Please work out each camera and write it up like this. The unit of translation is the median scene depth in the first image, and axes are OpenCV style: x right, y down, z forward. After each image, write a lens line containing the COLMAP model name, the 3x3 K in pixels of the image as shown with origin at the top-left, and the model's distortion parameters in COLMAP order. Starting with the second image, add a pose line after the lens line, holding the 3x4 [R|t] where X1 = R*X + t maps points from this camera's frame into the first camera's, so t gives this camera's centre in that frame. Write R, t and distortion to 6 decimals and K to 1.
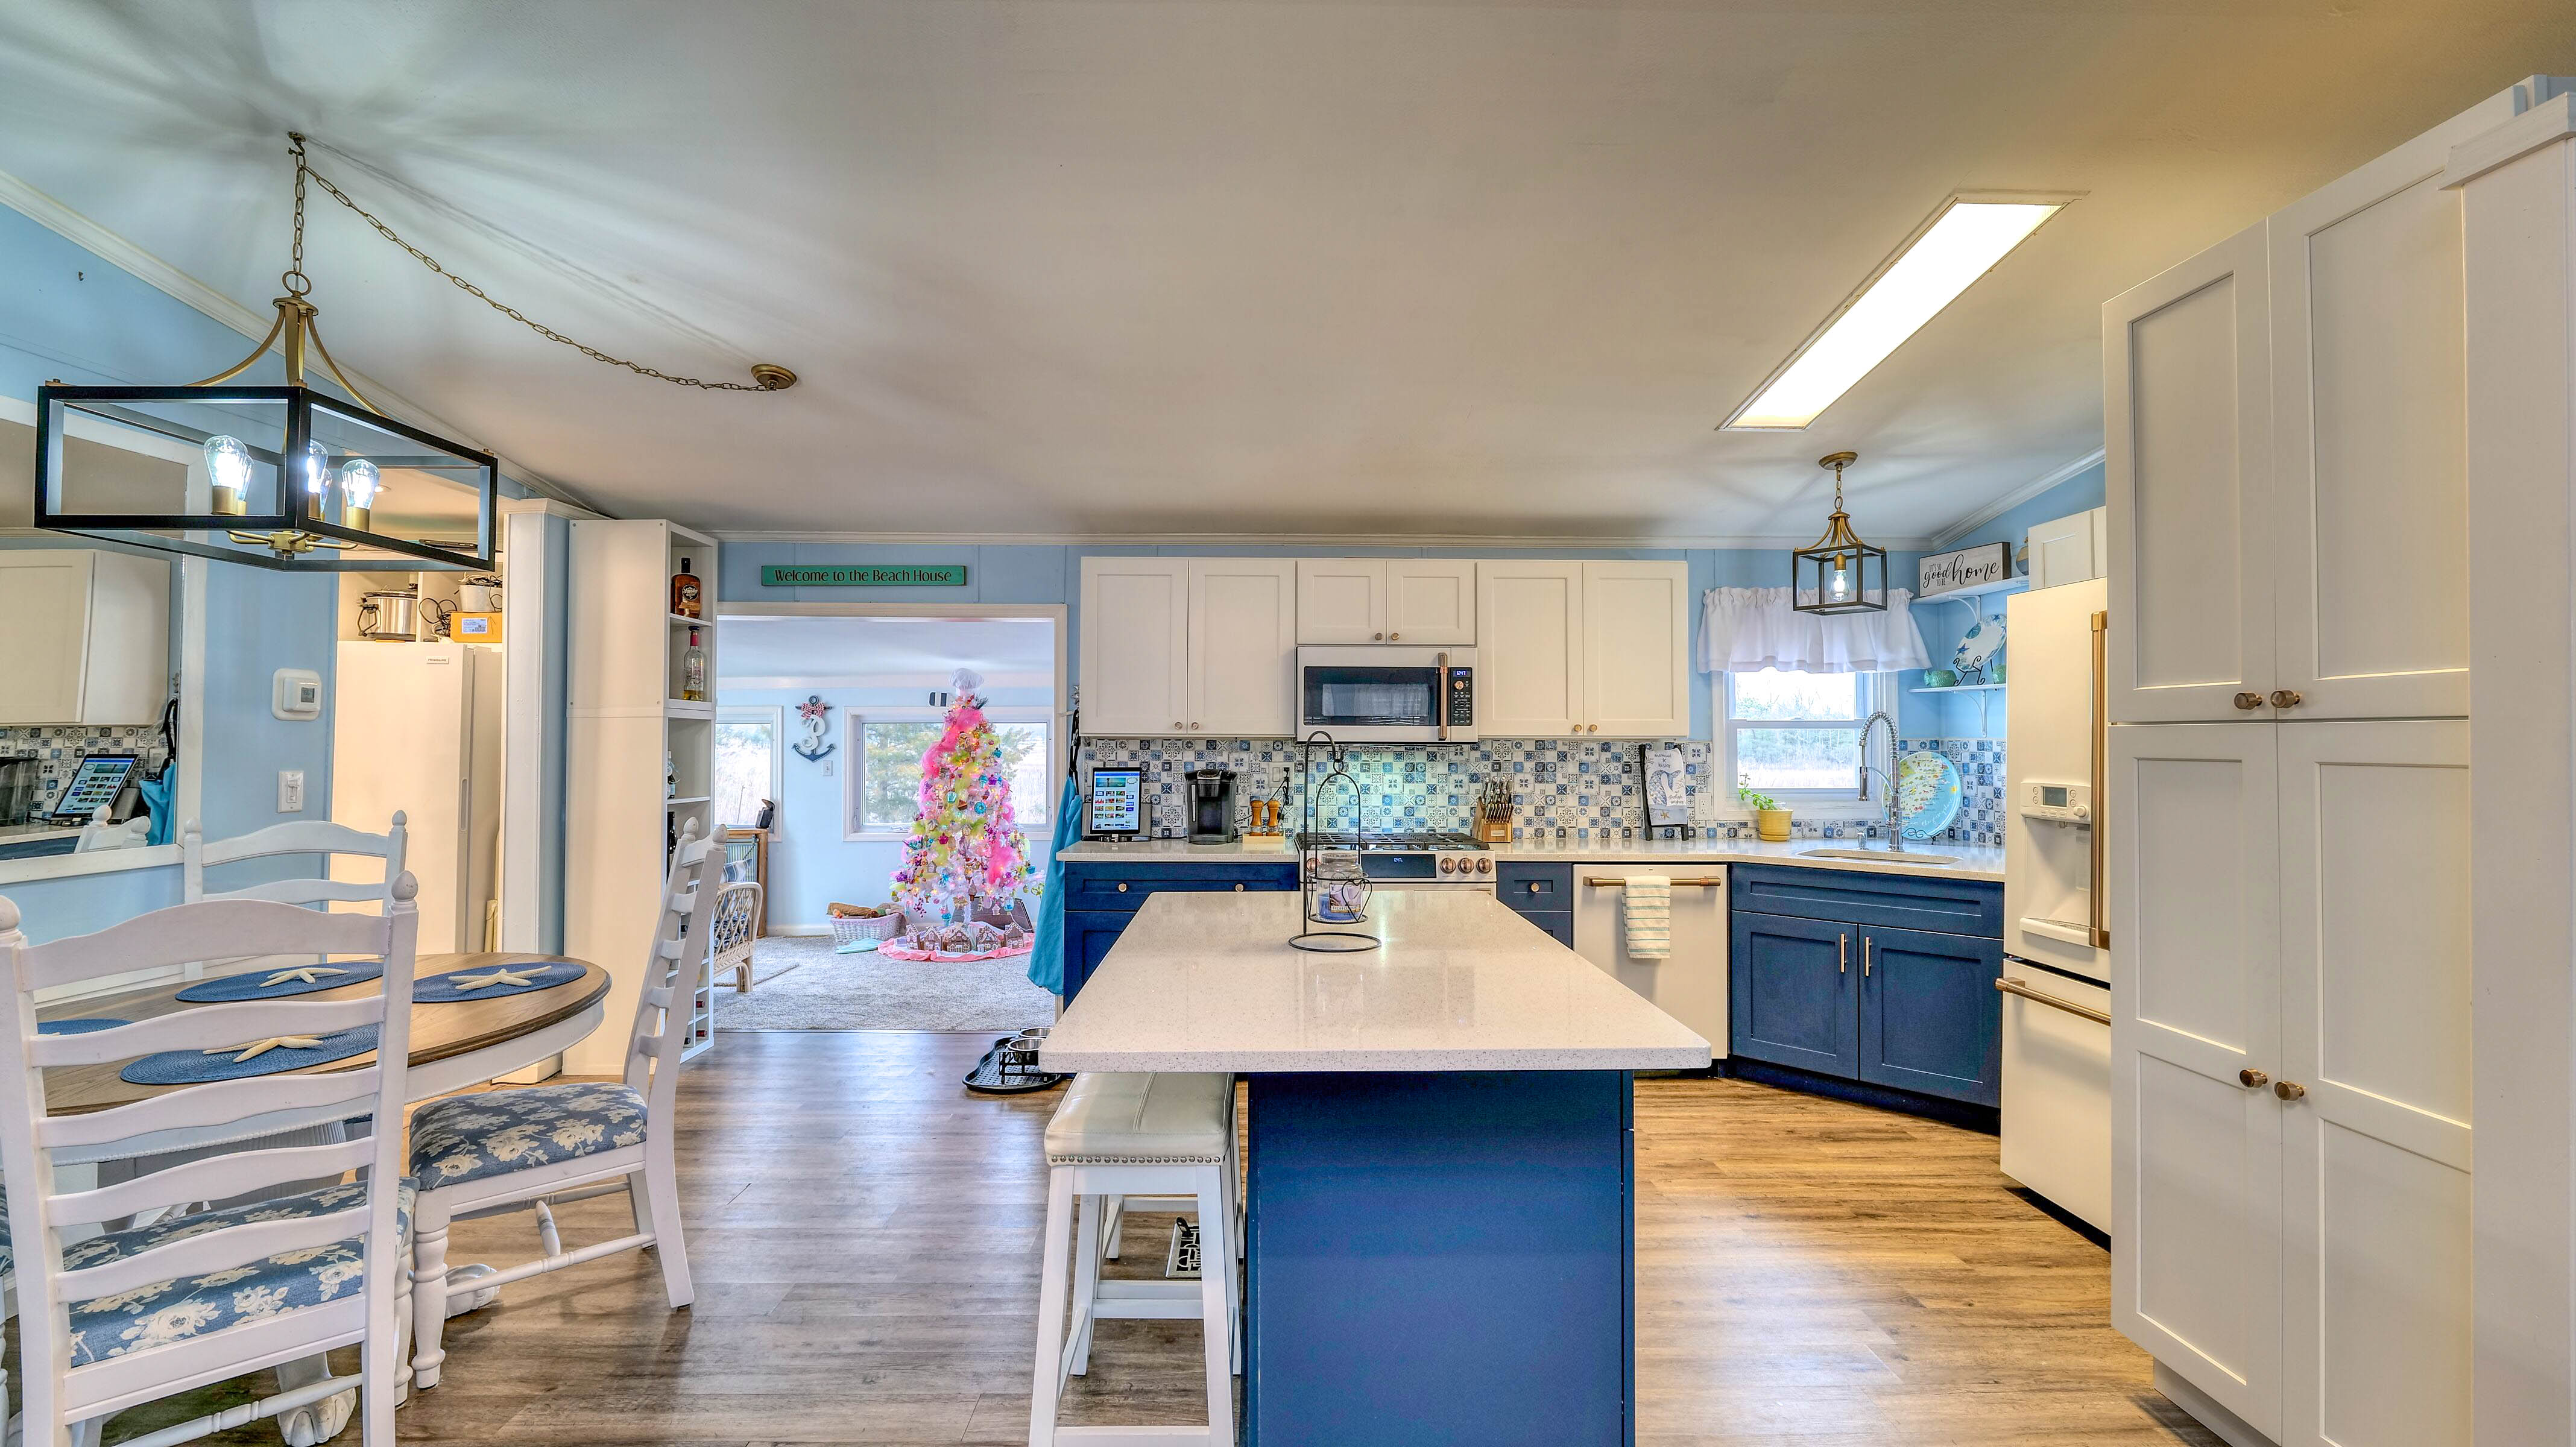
lens RADIAL K [[1041.6, 0, 1273.9], [0, 1041.6, 718.6], [0, 0, 1]] dist [-0.012843, 0.000924]
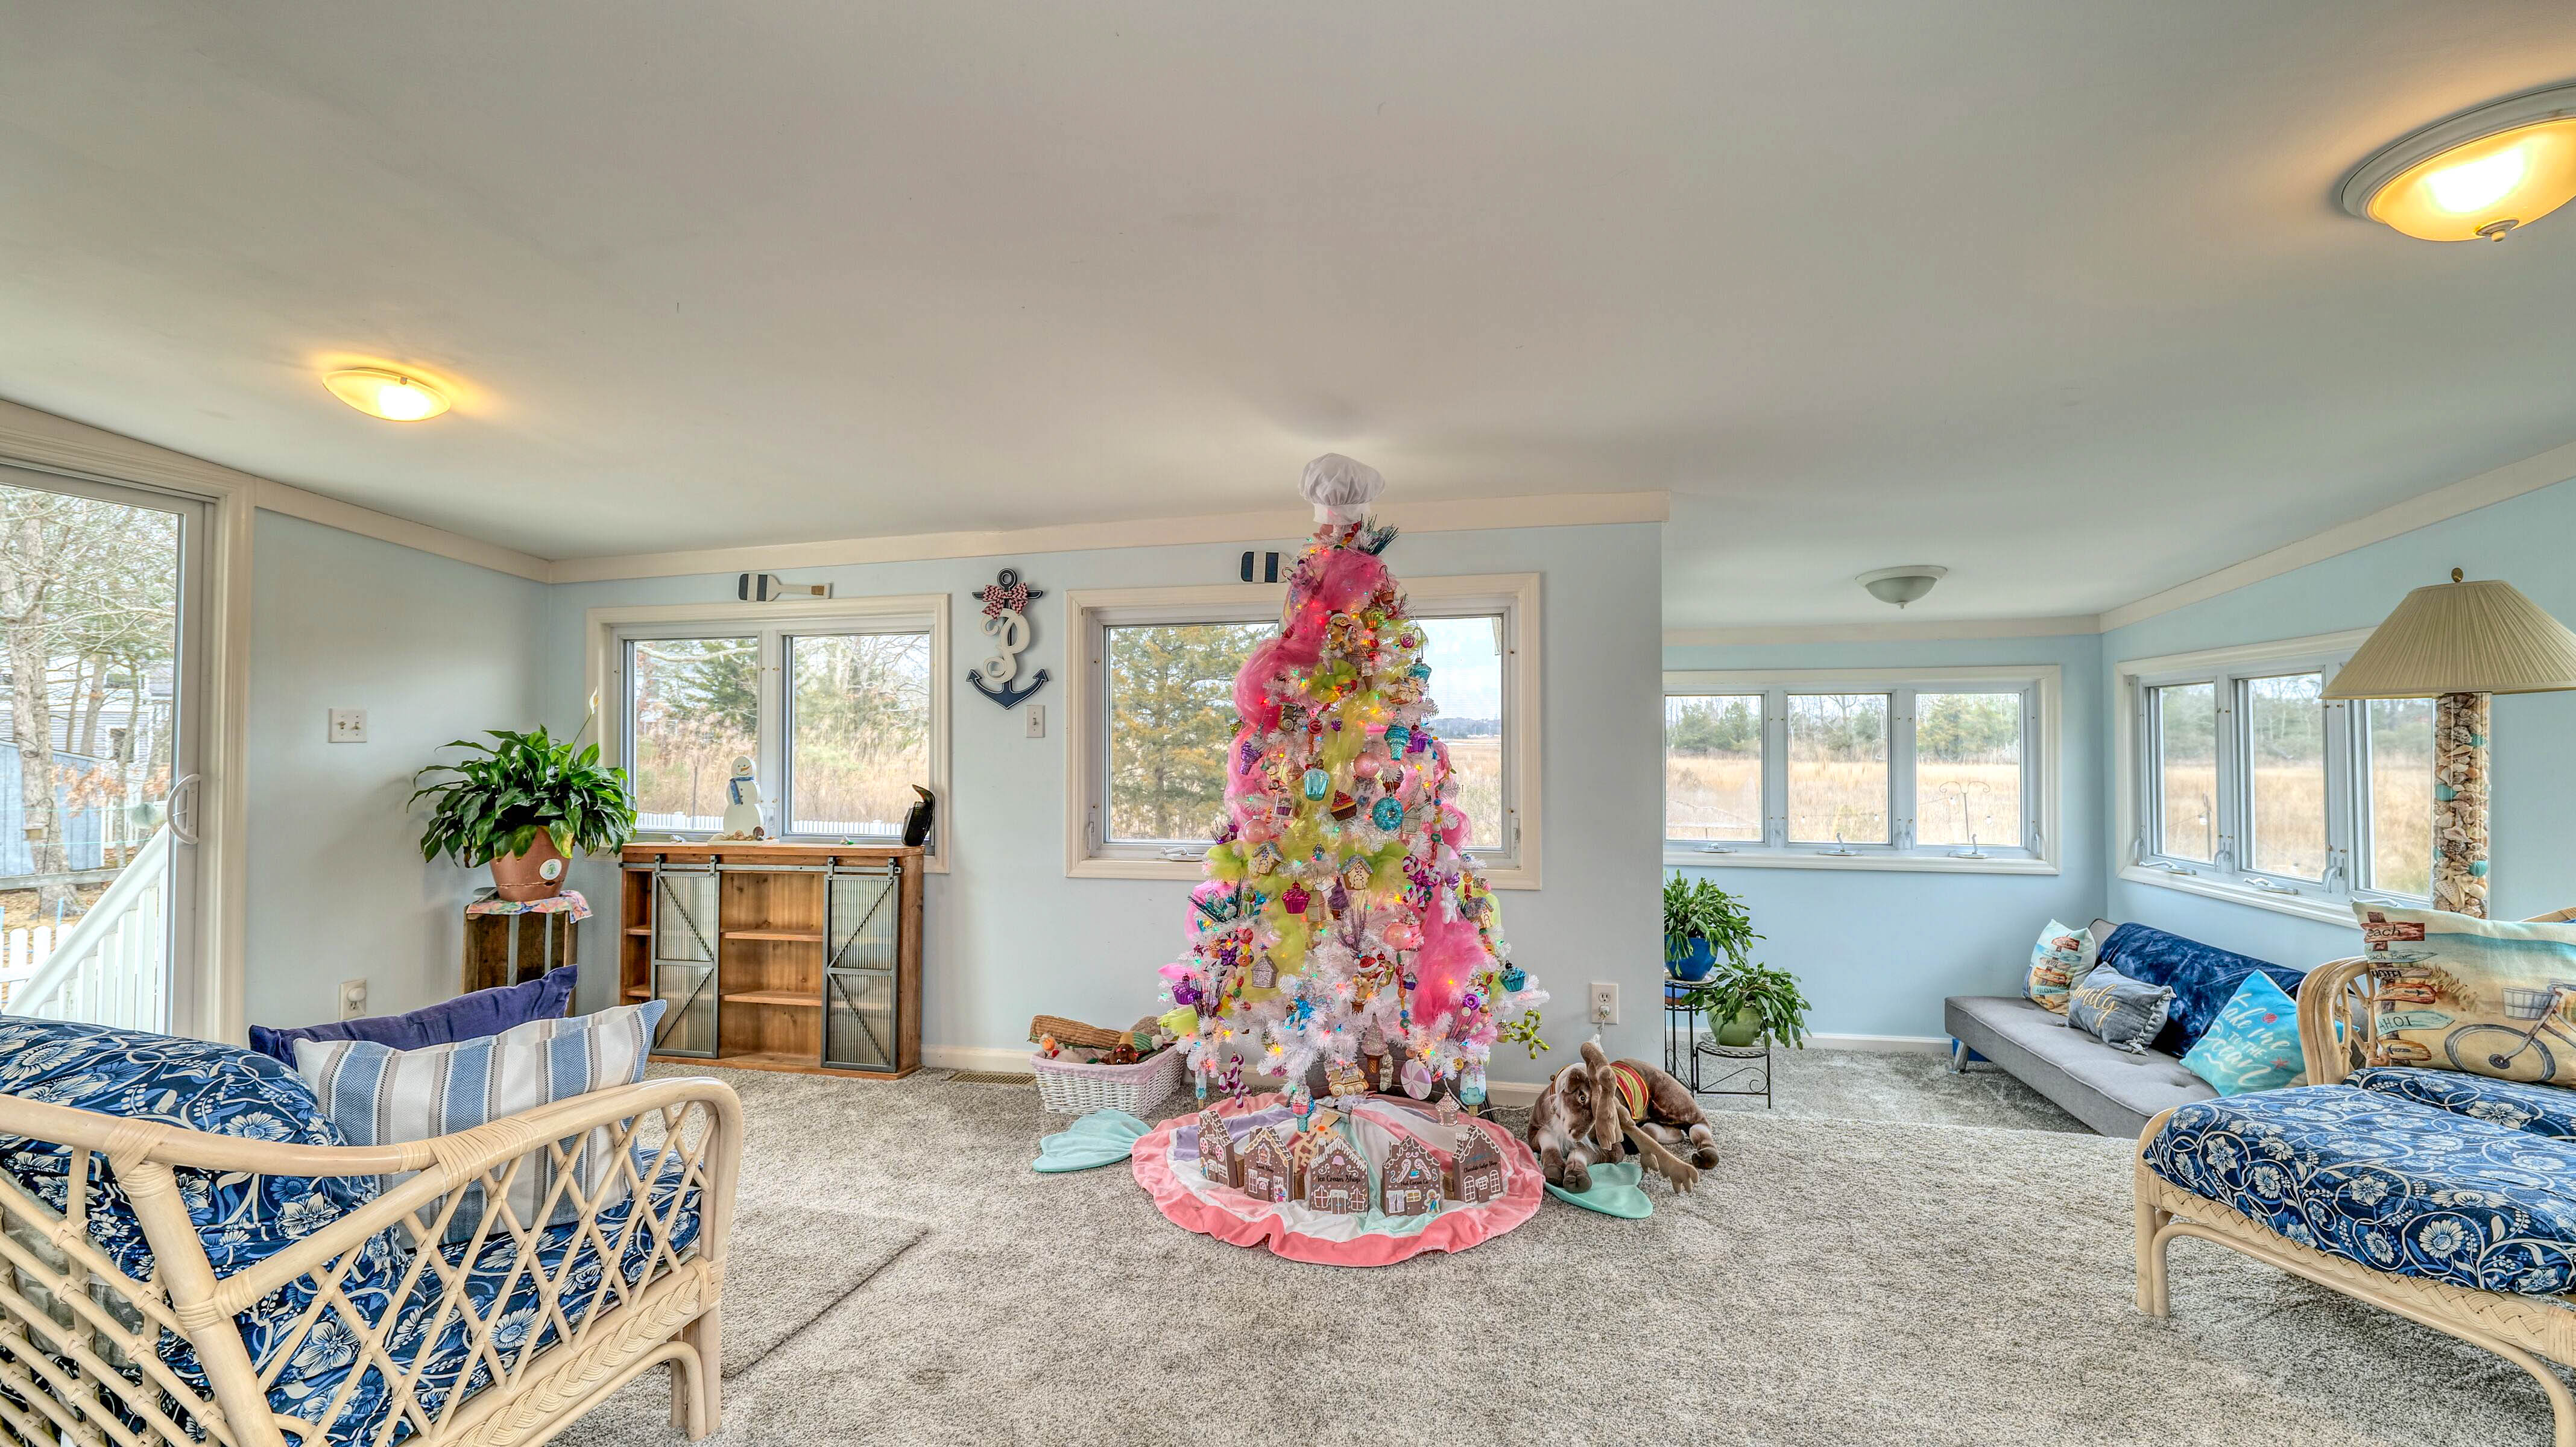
lens RADIAL K [[1041.6, 0, 1273.9], [0, 1041.6, 718.6], [0, 0, 1]] dist [-0.012843, 0.000924]
pose [[0.968276, -0.005124, -0.249832, -0.221356], [0.006649, 0.999964, 0.005259, 0.048175], [0.249796, -0.006753, 0.968275, 0.611394]]
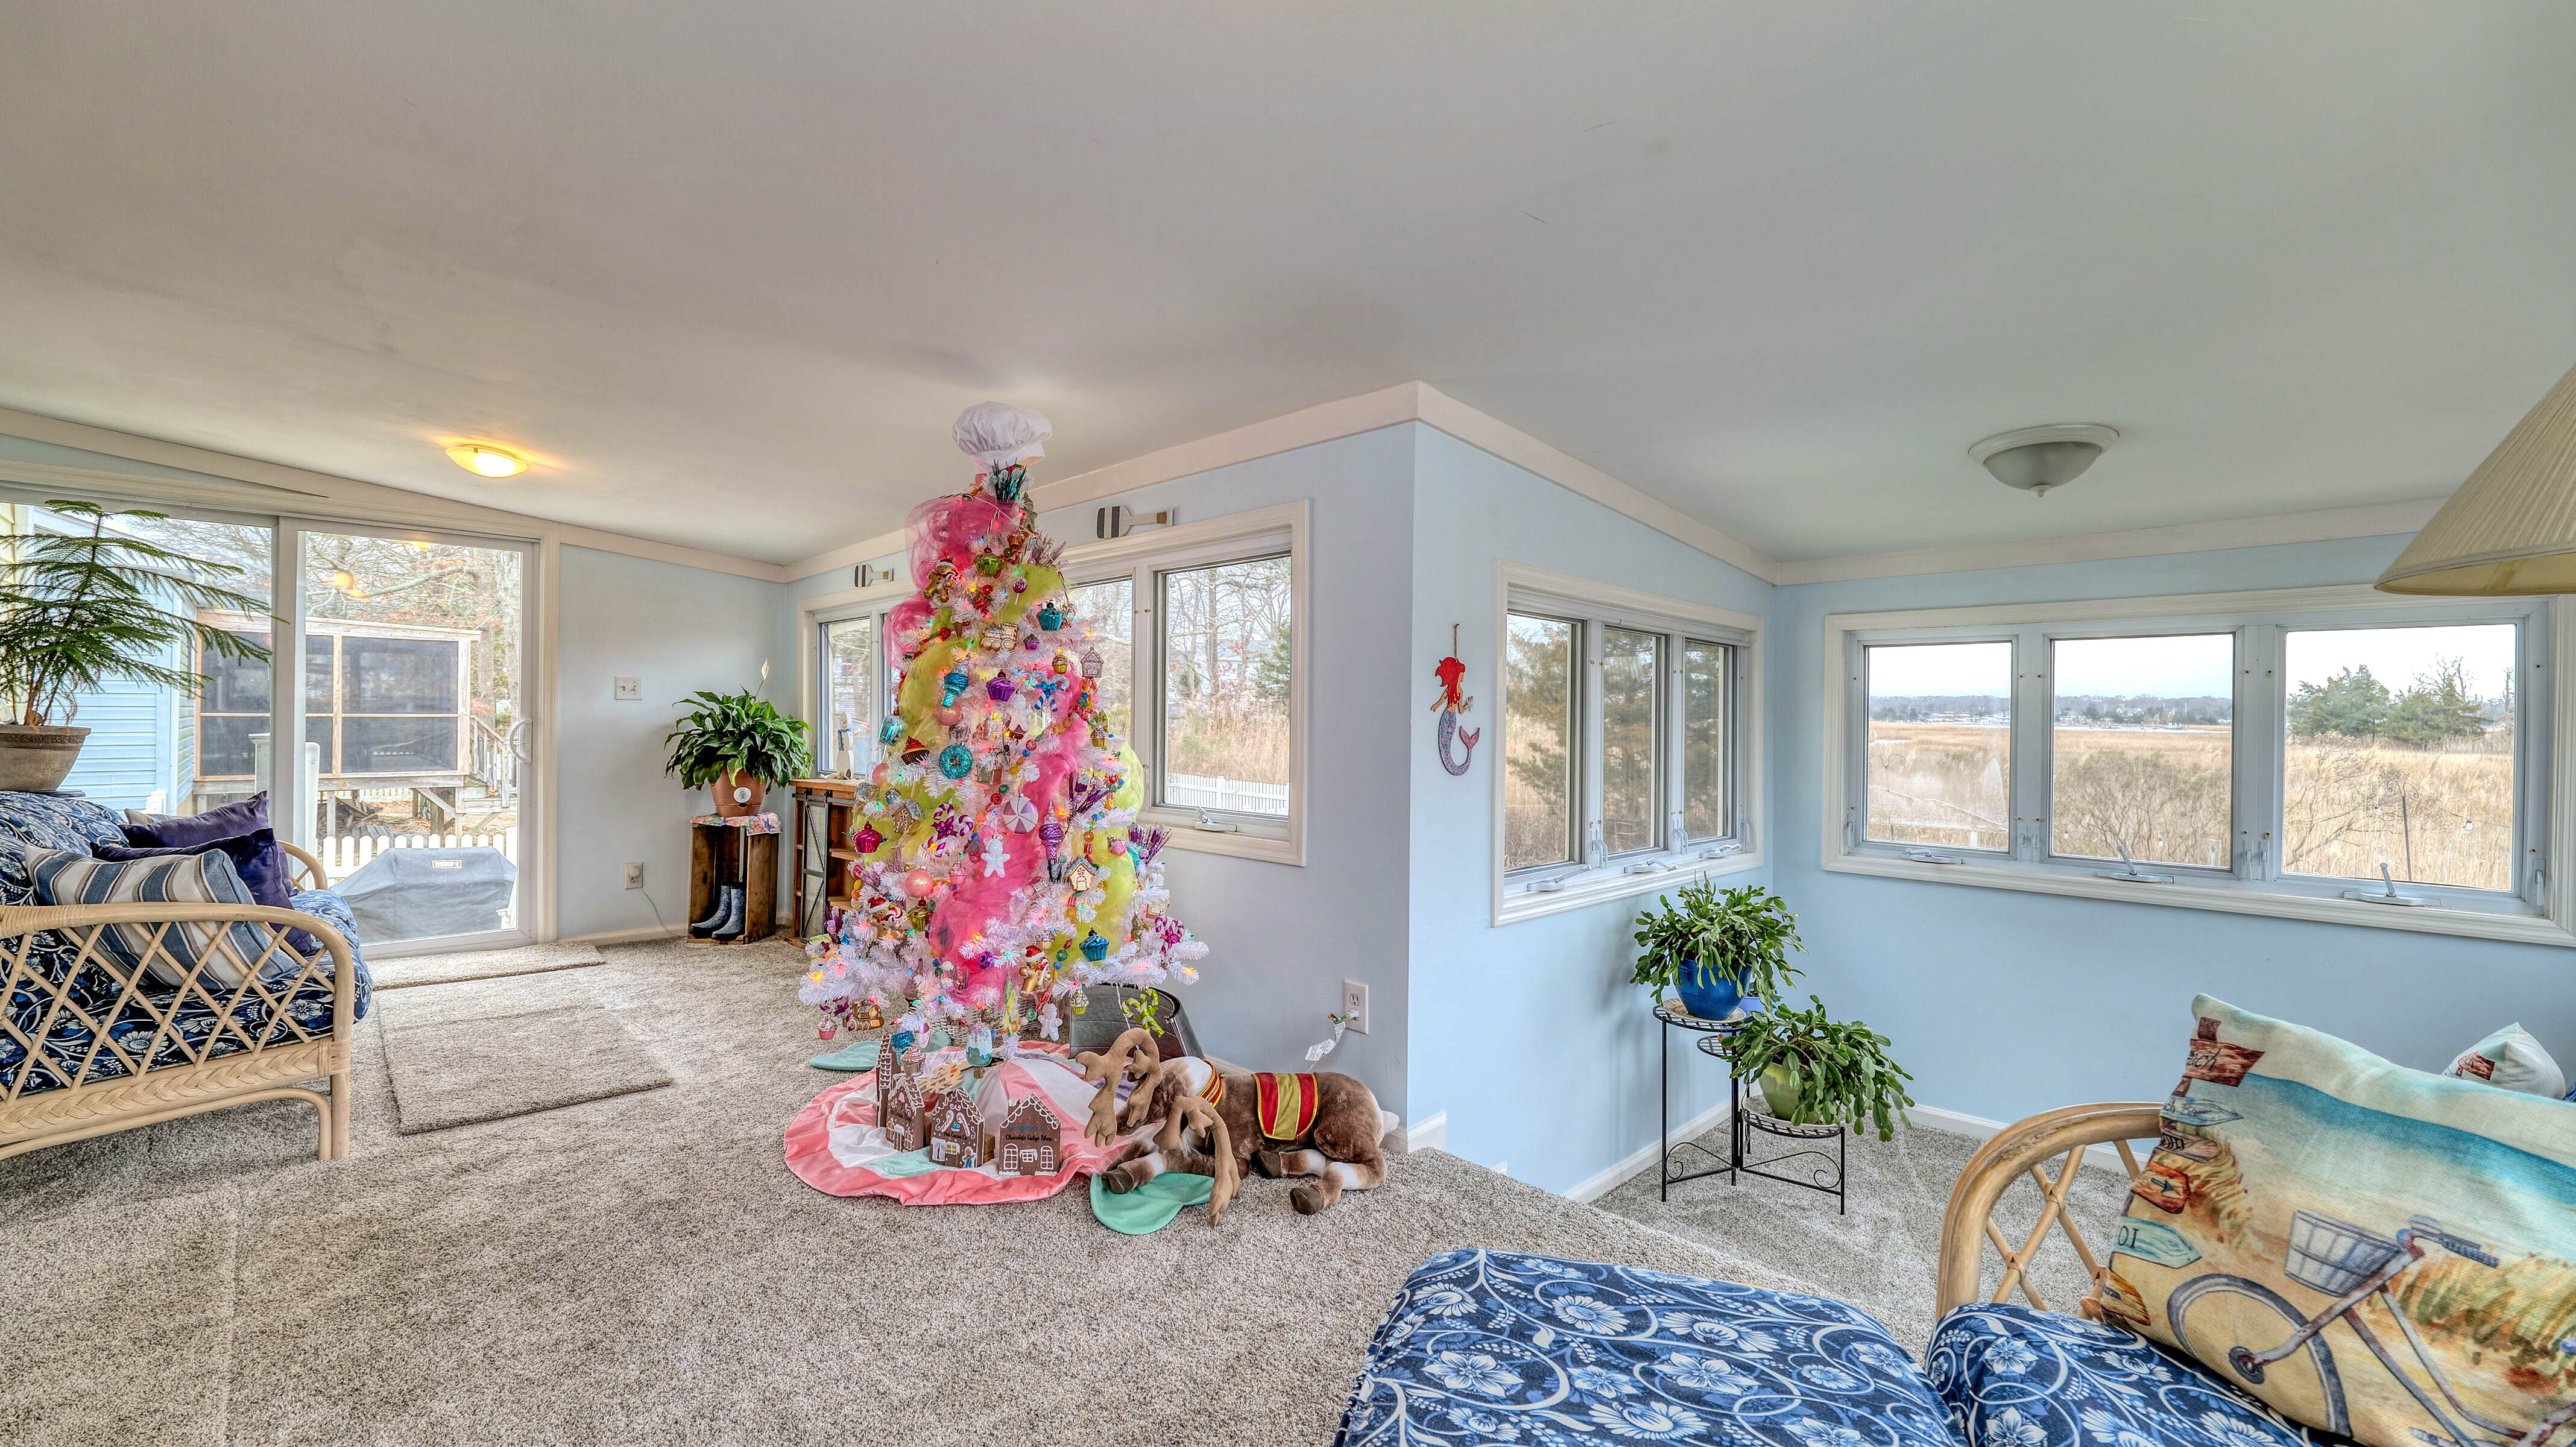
lens RADIAL K [[1041.6, 0, 1273.9], [0, 1041.6, 718.6], [0, 0, 1]] dist [-0.012843, 0.000924]
pose [[0.689740, 0.007508, -0.724018, 0.055621], [0.009742, 0.999759, 0.019648, 0.062490], [0.723991, -0.020606, 0.689501, 0.801688]]
